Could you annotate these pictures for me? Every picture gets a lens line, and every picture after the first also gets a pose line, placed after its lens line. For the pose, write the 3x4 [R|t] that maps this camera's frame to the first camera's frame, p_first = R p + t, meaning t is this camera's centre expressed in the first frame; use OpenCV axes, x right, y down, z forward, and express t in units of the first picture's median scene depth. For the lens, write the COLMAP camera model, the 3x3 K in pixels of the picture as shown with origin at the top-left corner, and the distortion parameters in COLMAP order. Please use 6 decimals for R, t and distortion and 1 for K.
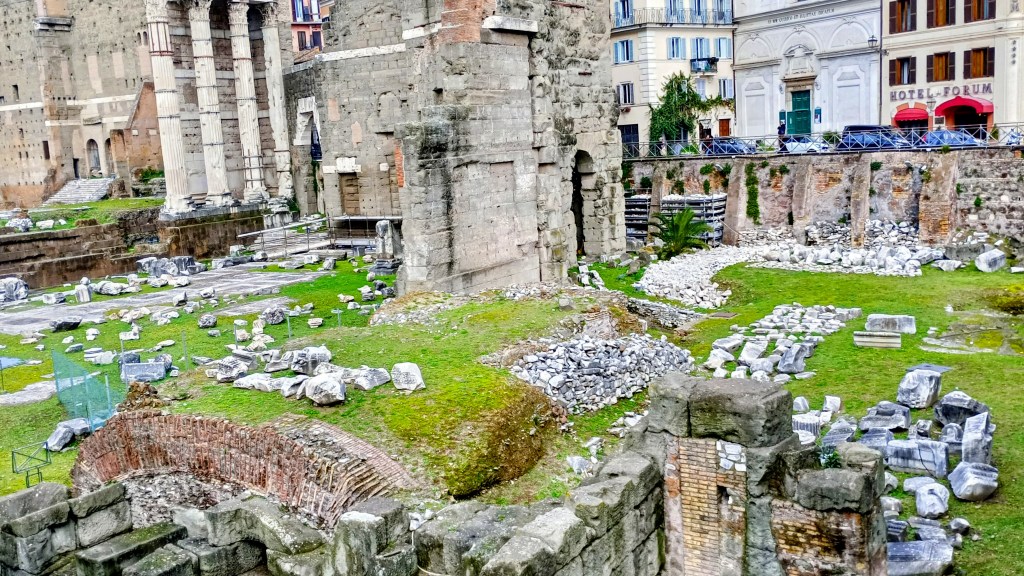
lens RADIAL K [[880.9, 0, 512.1], [0, 880.9, 287.8], [0, 0, 1]] dist [0.037248, -0.021898]
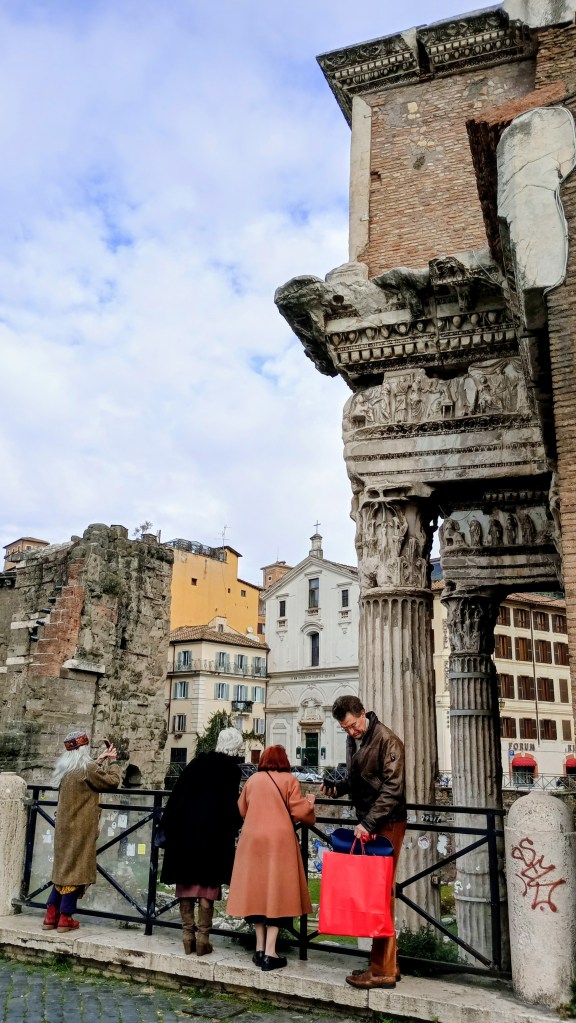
lens RADIAL K [[880.0, 0, 294.6], [0, 880.0, 508.1], [0, 0, 1]] dist [0.037248, -0.021898]
pose [[0.979319, 0.127086, 0.157430, 0.059429], [-0.046183, 0.897979, -0.437607, 0.057603], [-0.196982, 0.421286, 0.885277, -0.327347]]
